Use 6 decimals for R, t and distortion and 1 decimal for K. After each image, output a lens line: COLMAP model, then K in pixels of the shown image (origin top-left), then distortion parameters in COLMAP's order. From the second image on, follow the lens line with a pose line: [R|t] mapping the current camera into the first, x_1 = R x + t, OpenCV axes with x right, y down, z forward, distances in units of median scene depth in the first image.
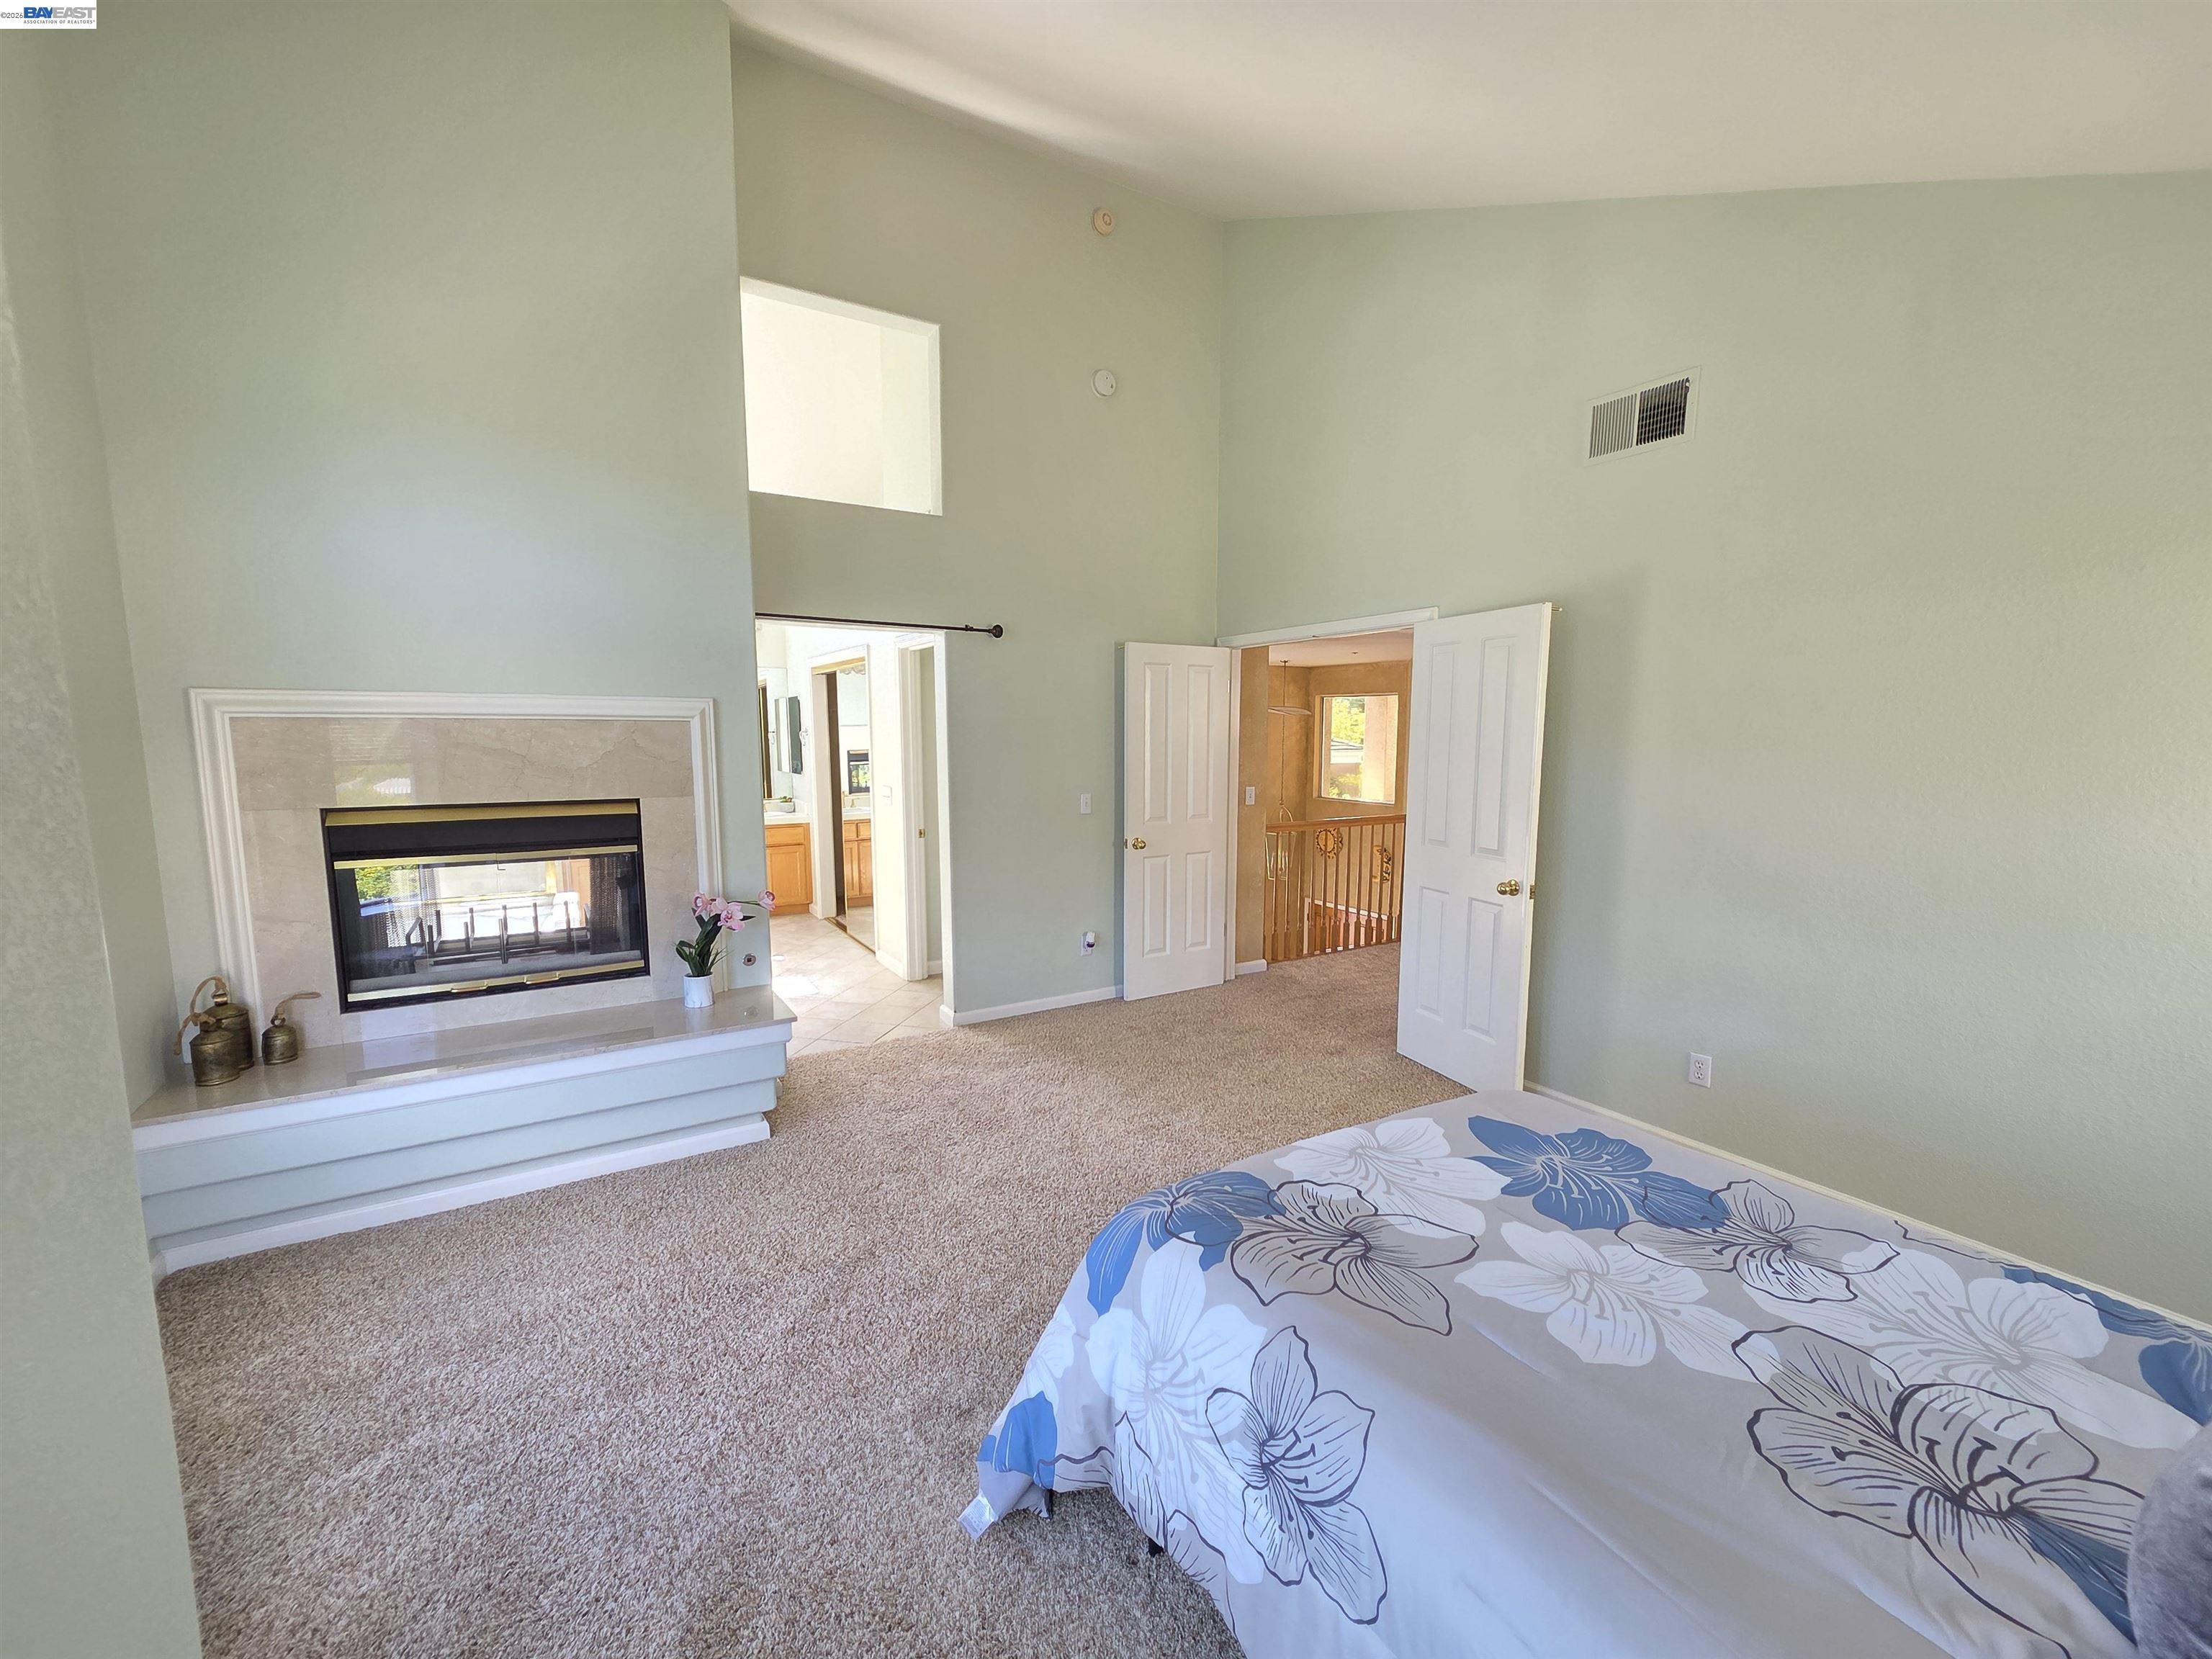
lens RADIAL K [[902.6, 0, 1115.6], [0, 902.6, 841.0], [0, 0, 1]] dist [0.008908, -0.001255]
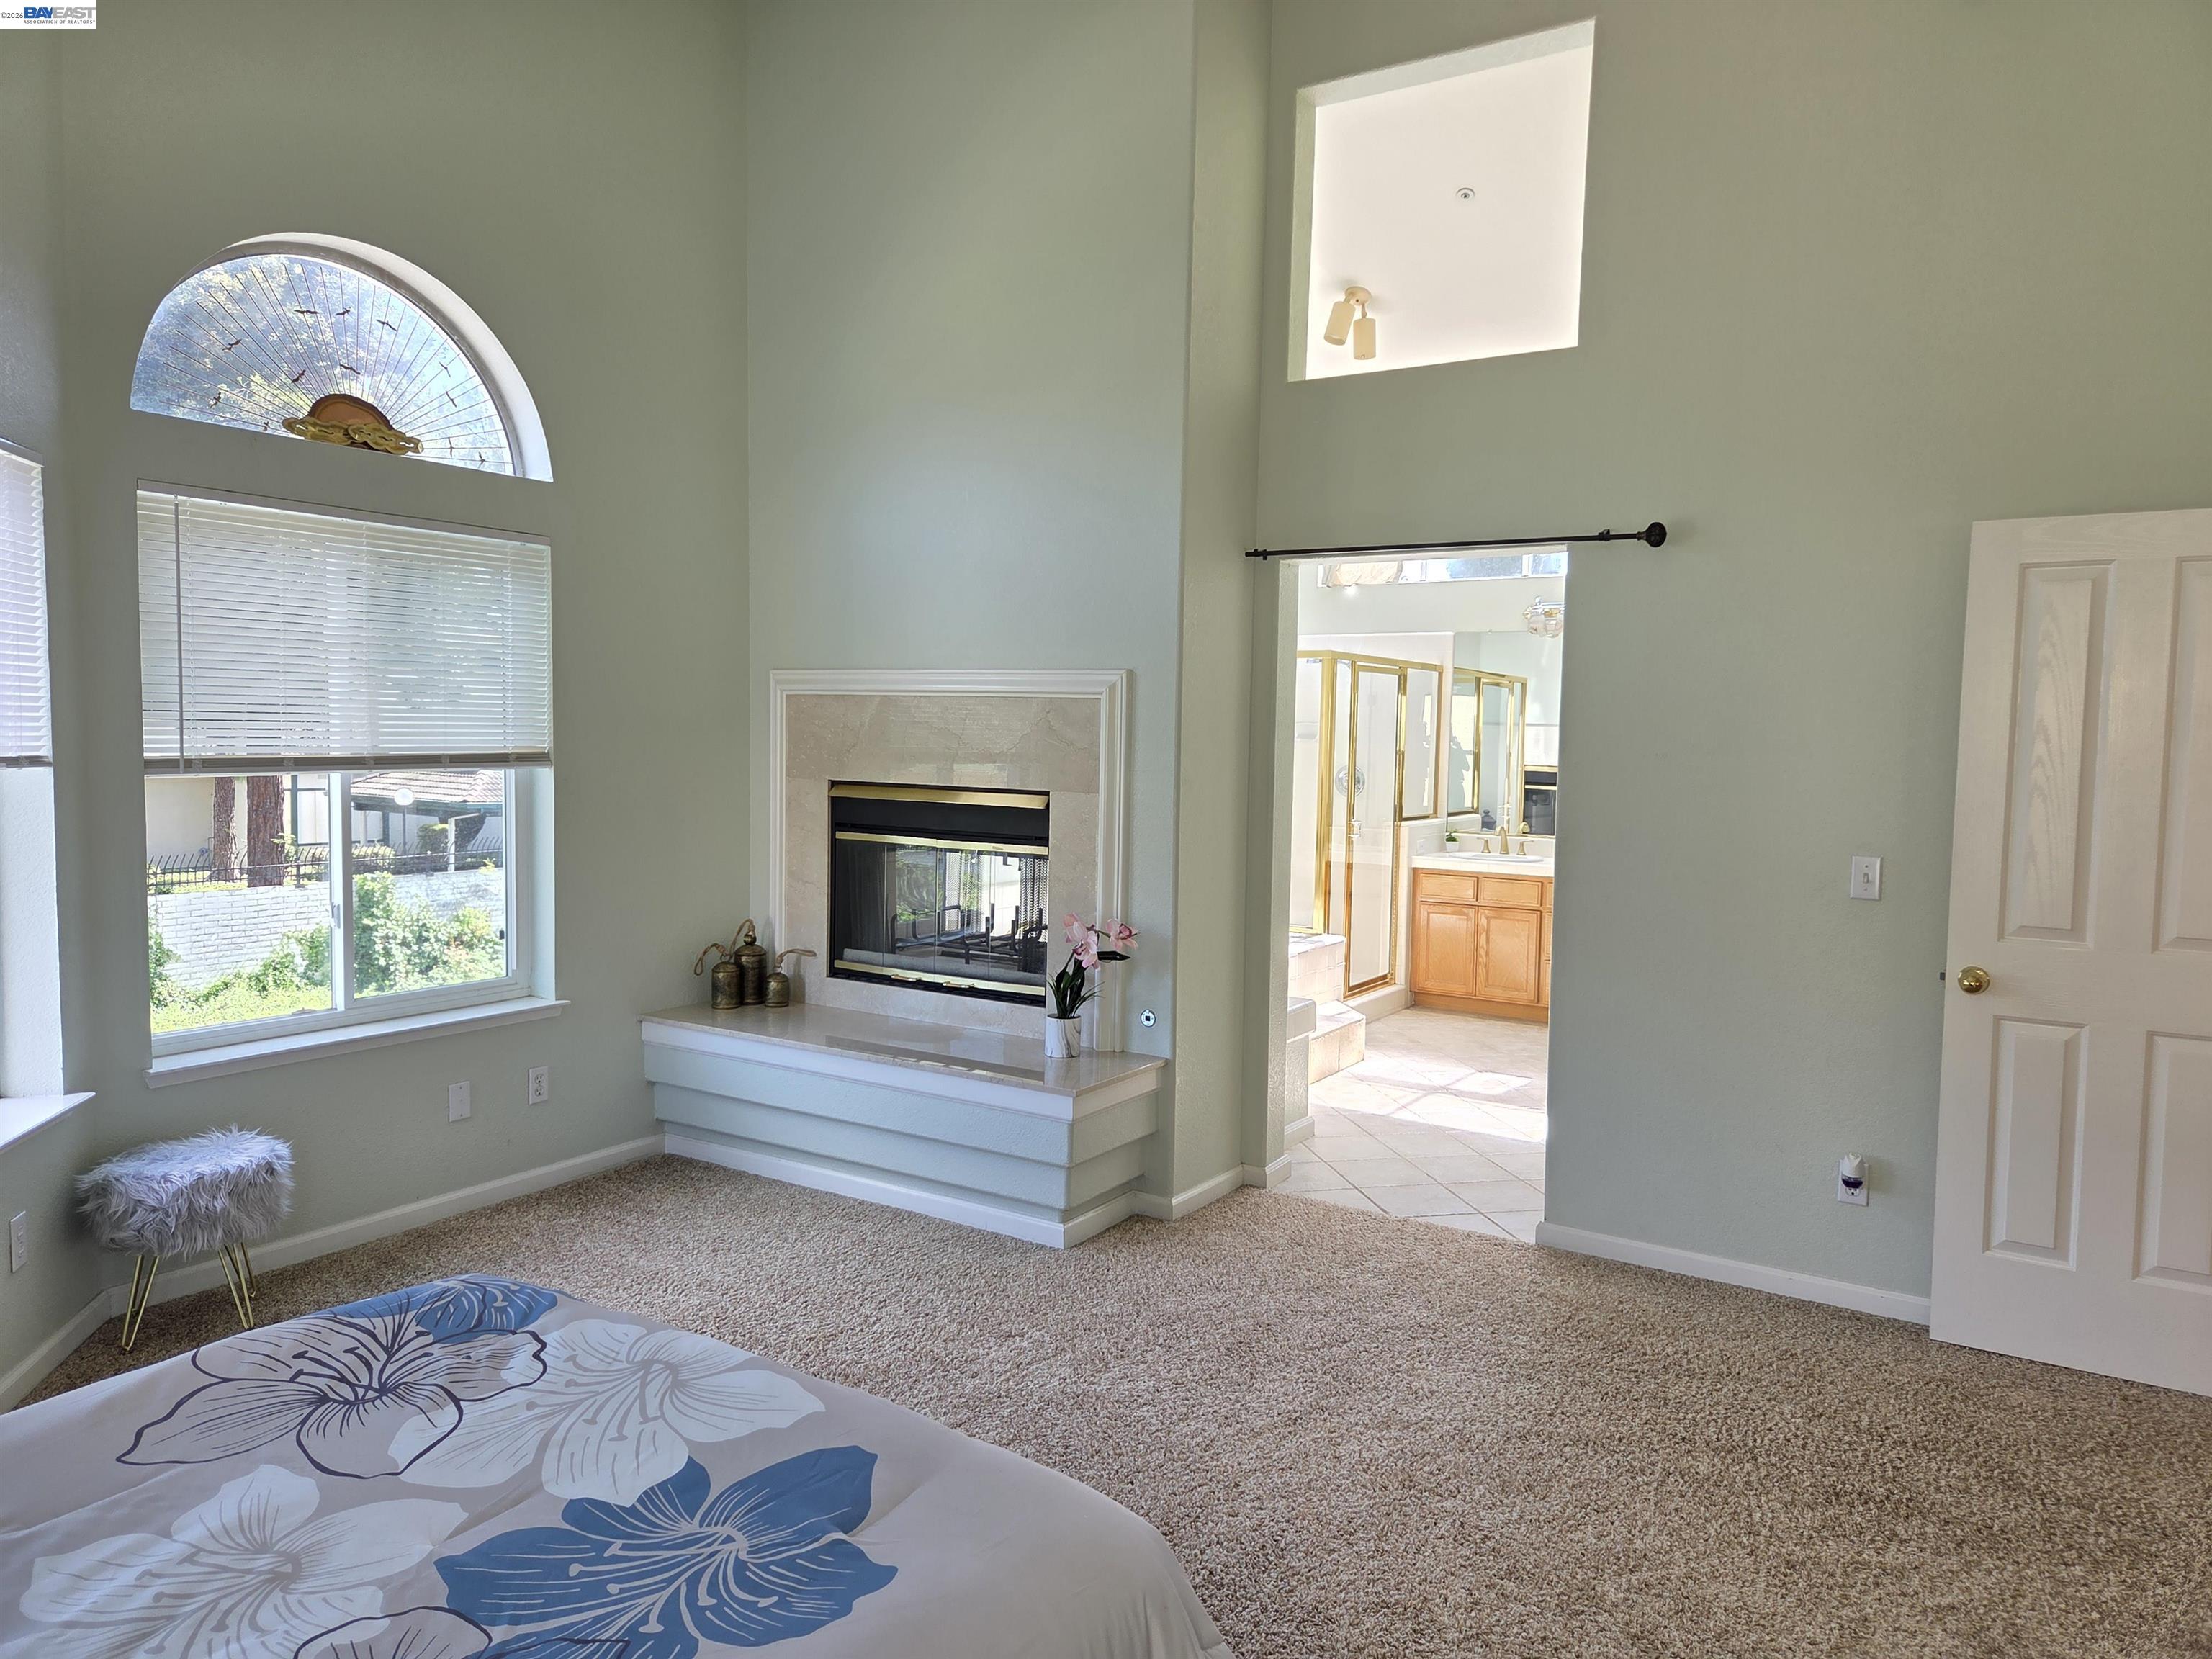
lens RADIAL K [[1483.8, 0, 1096.4], [0, 1483.8, 817.0], [0, 0, 1]] dist [0.046428, -0.009841]
pose [[0.436770, 0.059900, -0.897577, 0.818502], [-0.129844, 0.991530, 0.002987, -0.037838], [0.890153, 0.115240, 0.440848, 0.504489]]
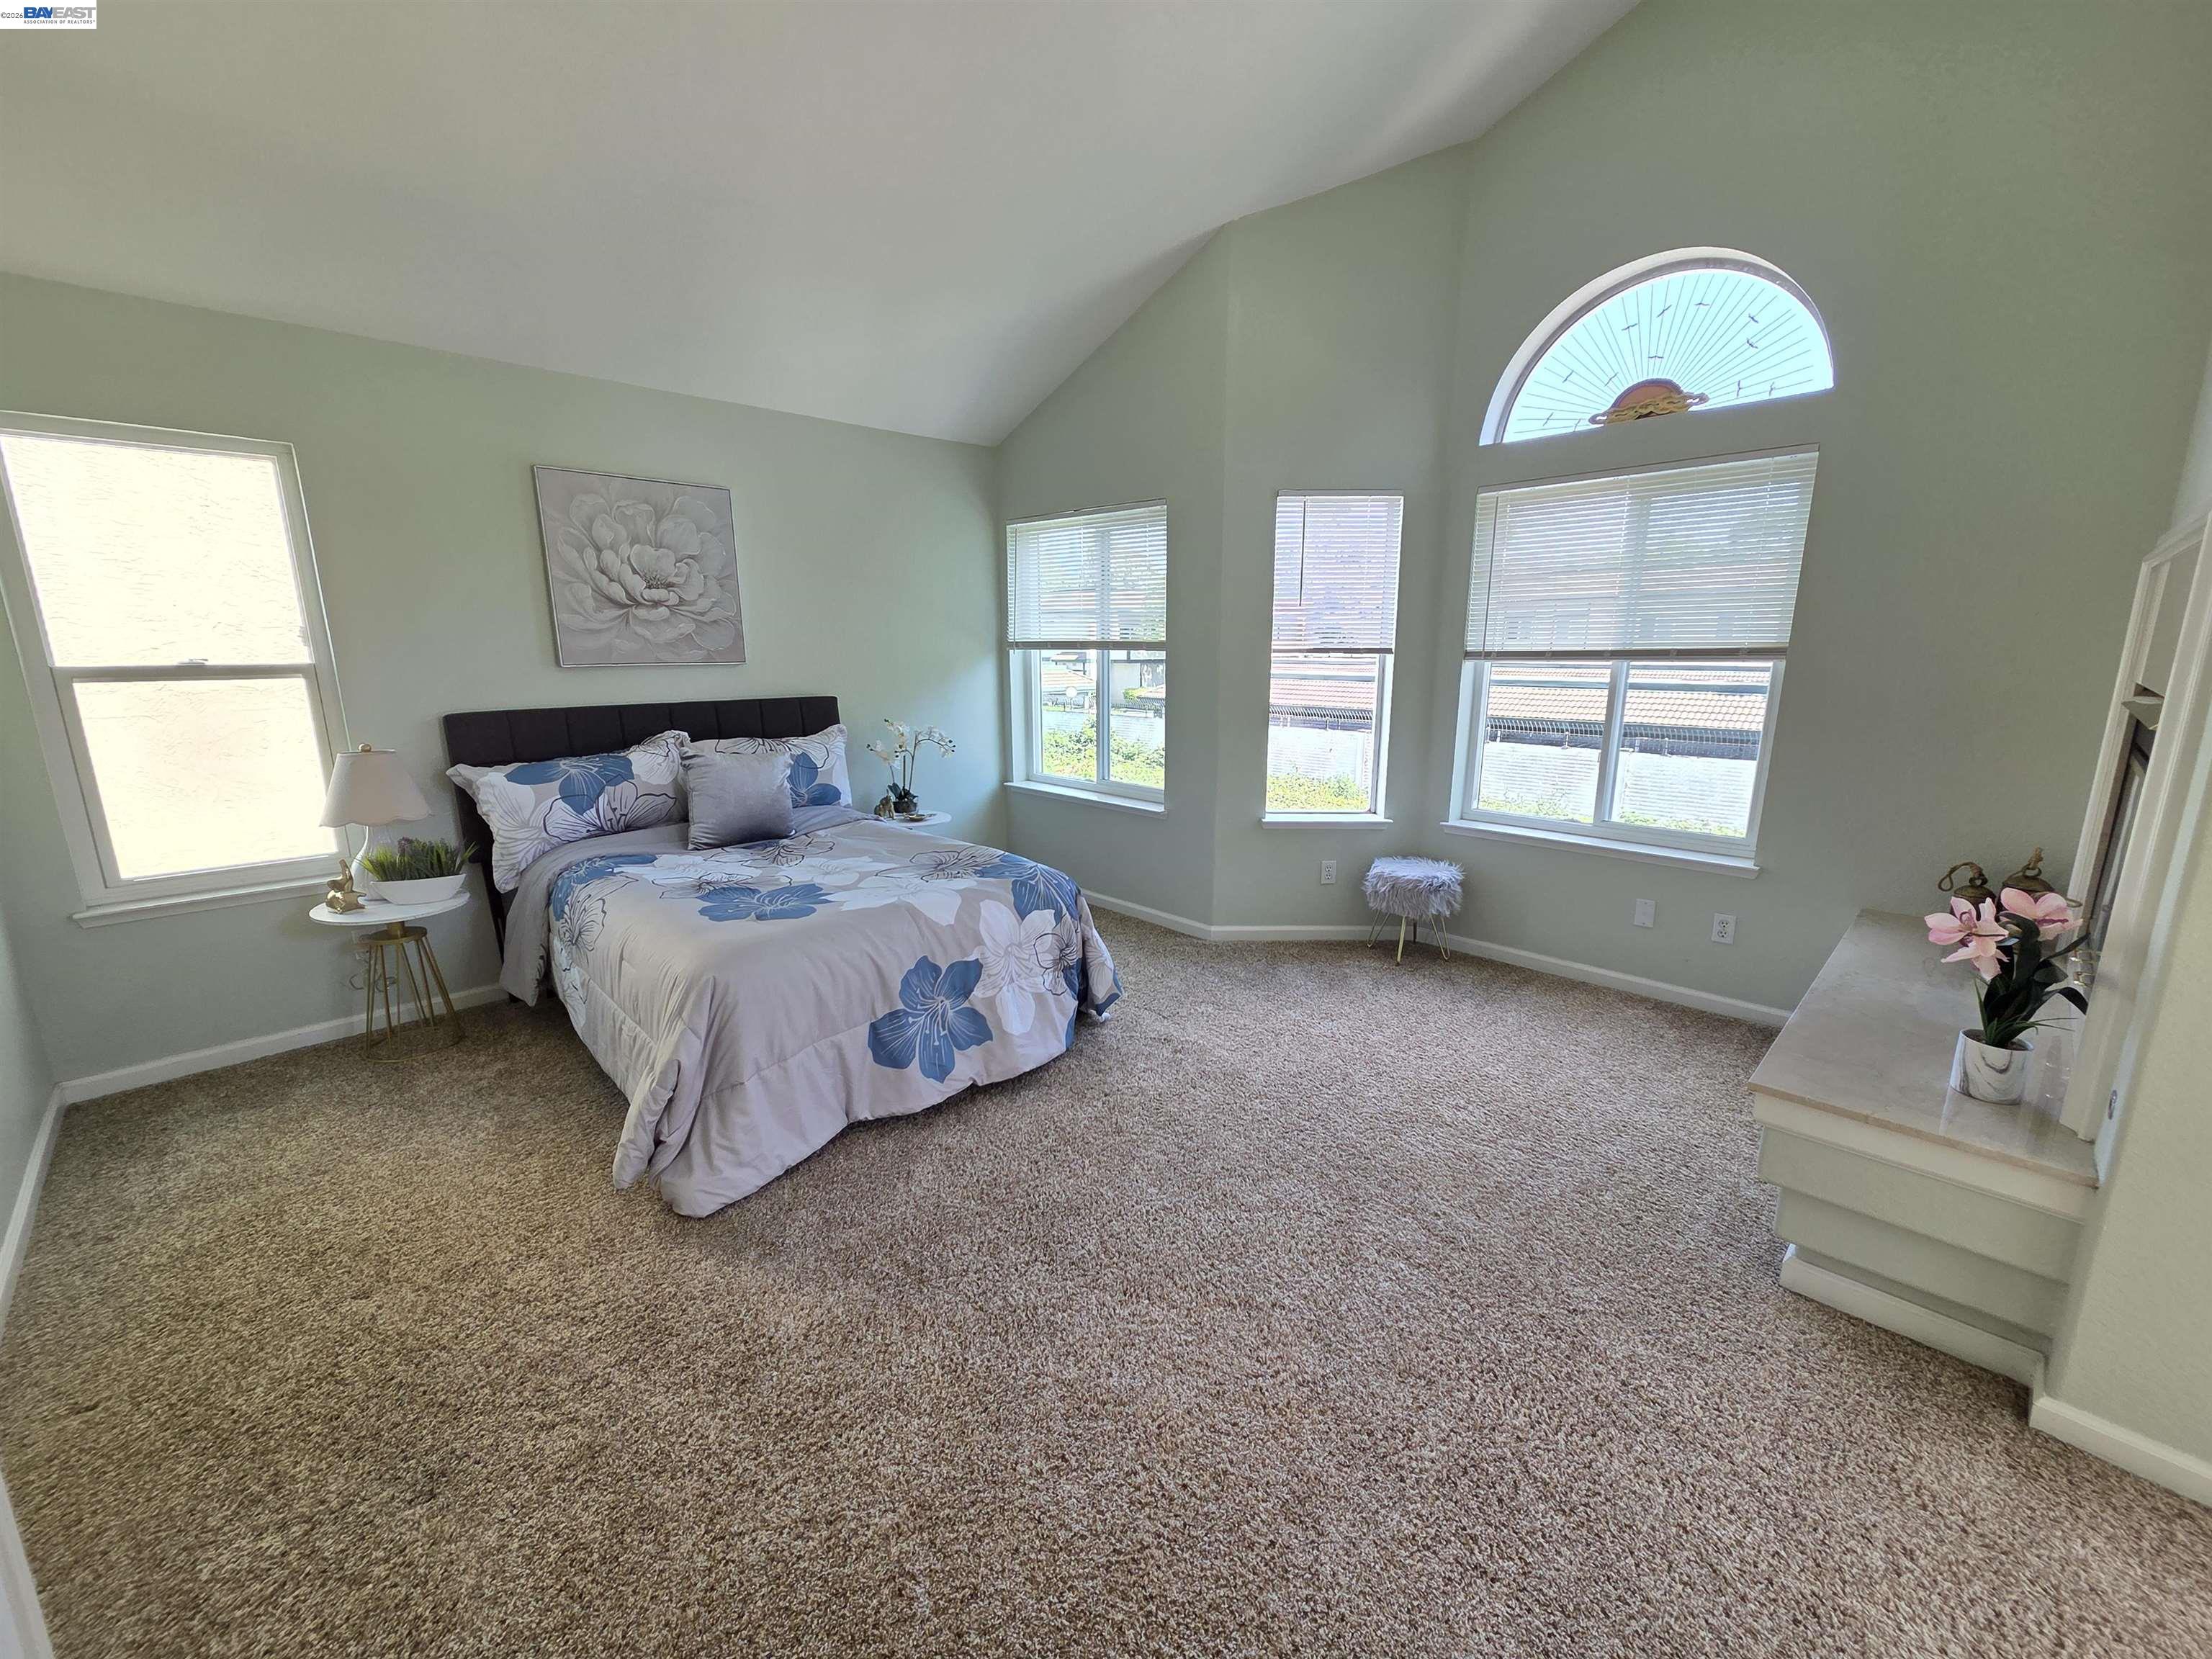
lens RADIAL K [[902.6, 0, 1092.3], [0, 902.6, 834.0], [0, 0, 1]] dist [0.008908, -0.001255]
pose [[-0.973622, 0.052490, -0.222049, 0.199850], [-0.024215, 0.943912, 0.329308, -0.150525], [0.226880, 0.325998, -0.917742, 1.537082]]
